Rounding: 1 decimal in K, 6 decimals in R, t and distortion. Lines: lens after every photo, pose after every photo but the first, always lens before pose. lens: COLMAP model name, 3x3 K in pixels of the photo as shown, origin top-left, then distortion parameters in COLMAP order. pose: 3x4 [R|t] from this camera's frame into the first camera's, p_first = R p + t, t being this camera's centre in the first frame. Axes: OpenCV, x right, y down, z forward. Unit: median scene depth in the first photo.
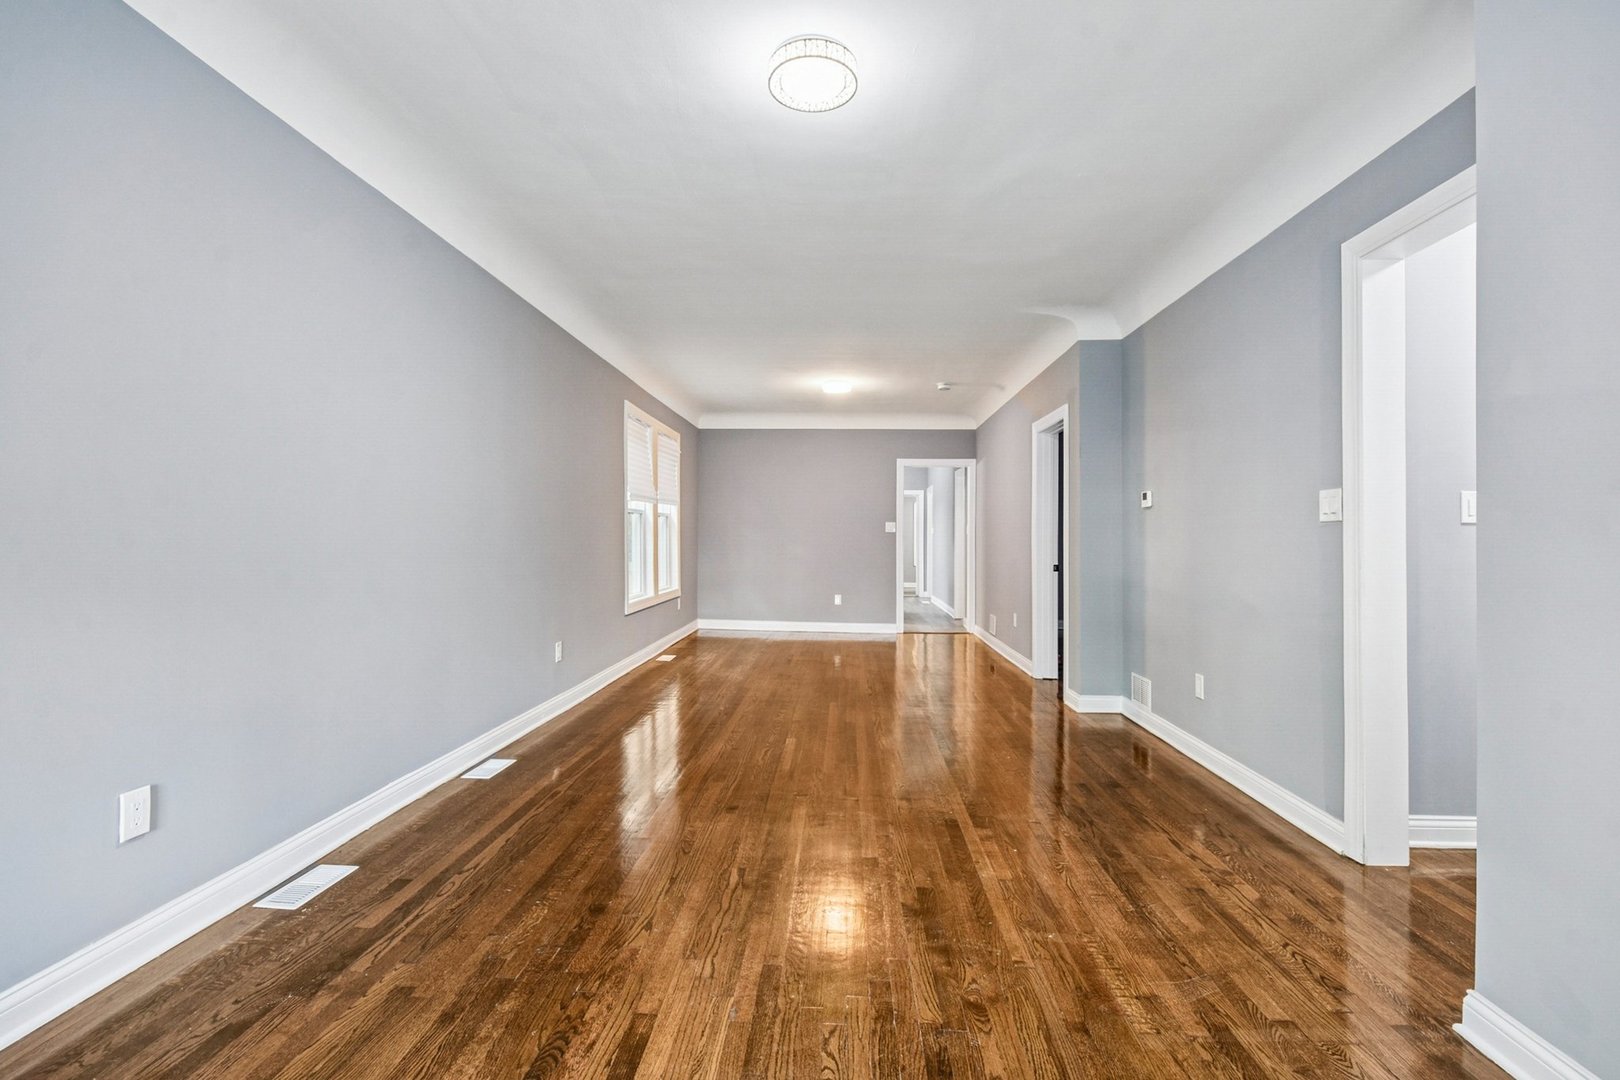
lens RADIAL K [[739.9, 0, 810.2], [0, 739.9, 542.3], [0, 0, 1]] dist [0.000432, 0.000008]
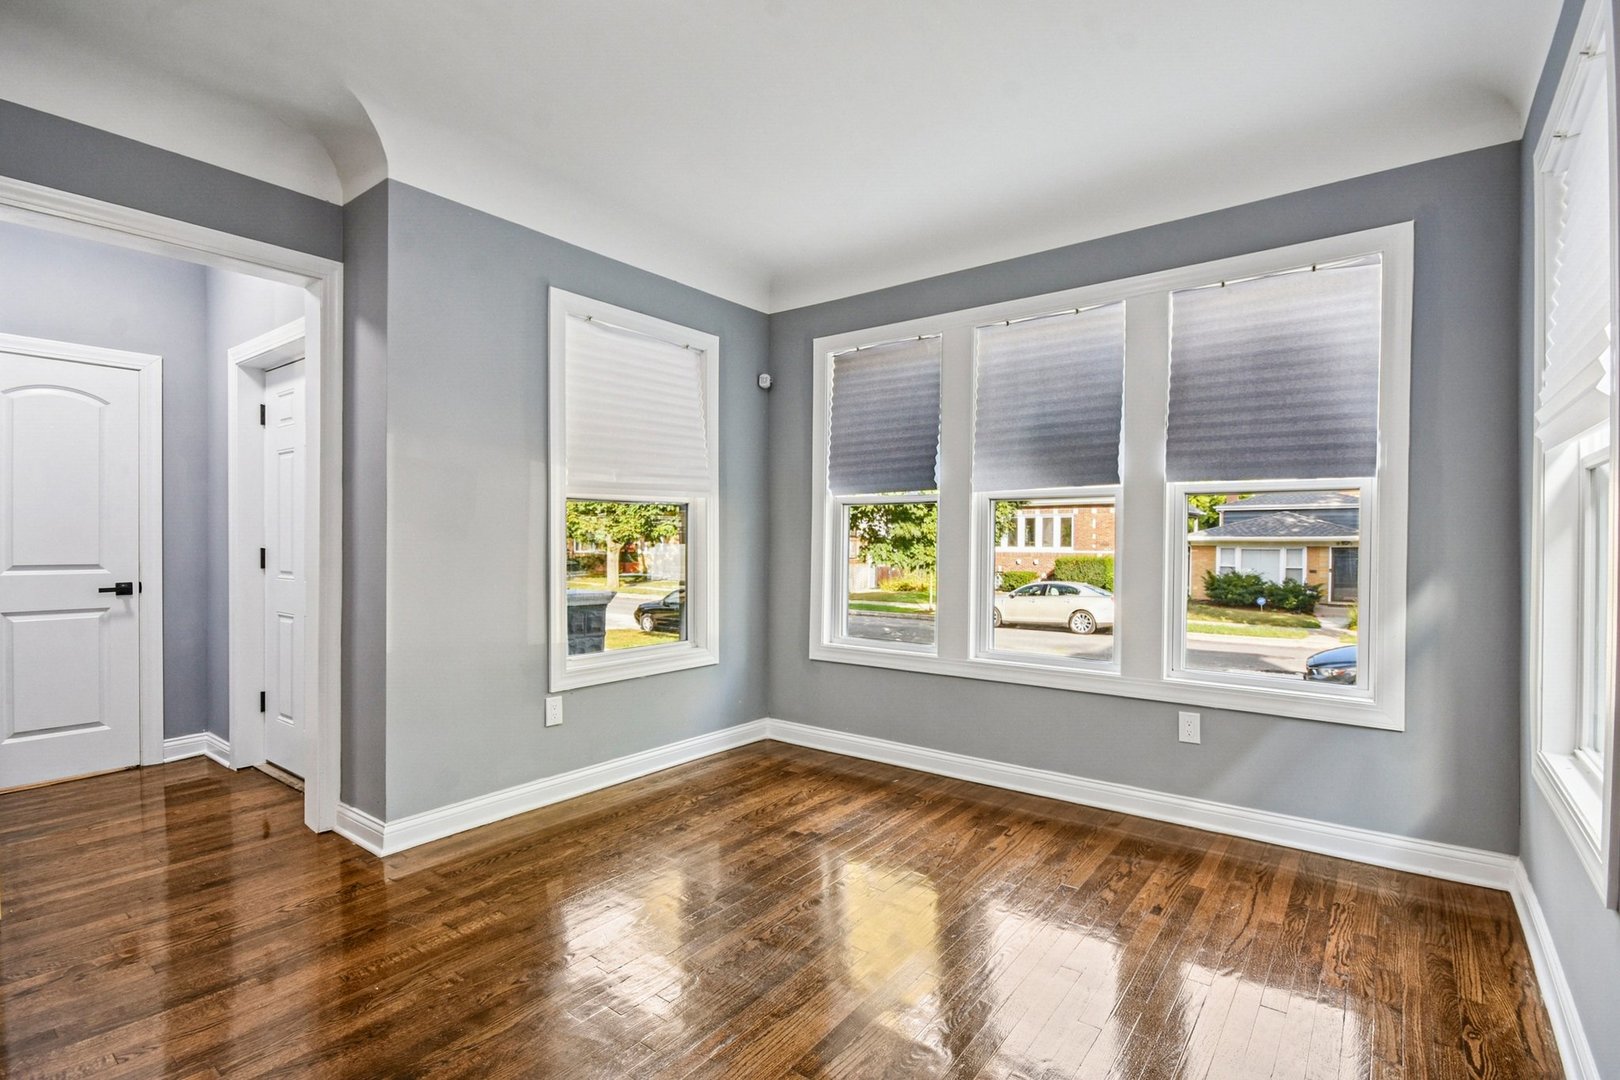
lens RADIAL K [[739.9, 0, 809.9], [0, 739.9, 539.9], [0, 0, 1]] dist [0.000432, 0.000008]
pose [[-0.817318, -0.013073, 0.576038, -0.762814], [-0.011112, 0.999914, 0.006926, -0.031501], [-0.576079, -0.000740, -0.817393, 1.770996]]
